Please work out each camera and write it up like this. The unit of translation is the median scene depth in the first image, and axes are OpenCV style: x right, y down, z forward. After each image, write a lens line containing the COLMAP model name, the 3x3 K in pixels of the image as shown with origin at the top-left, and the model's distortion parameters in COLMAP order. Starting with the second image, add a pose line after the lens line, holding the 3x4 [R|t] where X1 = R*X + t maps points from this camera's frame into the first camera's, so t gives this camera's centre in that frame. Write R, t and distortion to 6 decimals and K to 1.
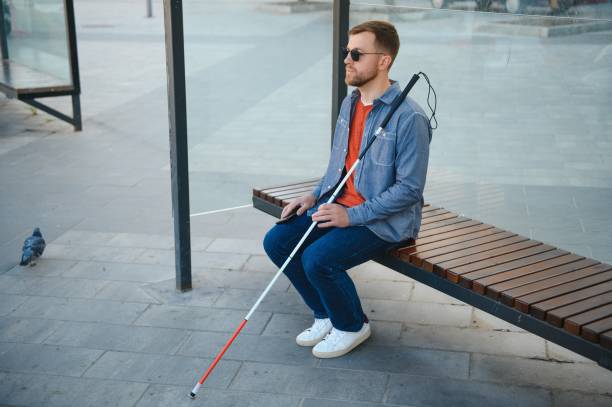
lens RADIAL K [[814.6, 0, 306.0], [0, 814.6, 203.5], [0, 0, 1]] dist [0.120524, 0.027830]
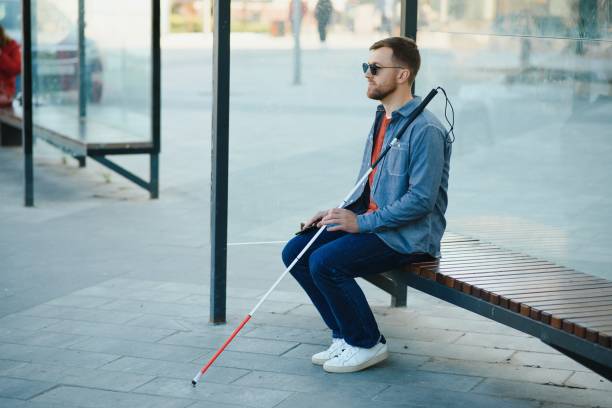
lens RADIAL K [[1468.7, 0, 306.0], [0, 1468.7, 204.0], [0, 0, 1]] dist [0.111203, 0.455446]
pose [[0.977649, 0.039991, -0.206404, 0.355333], [-0.072049, 0.986024, -0.150220, 0.264630], [0.197512, 0.161734, 0.966867, -0.760921]]
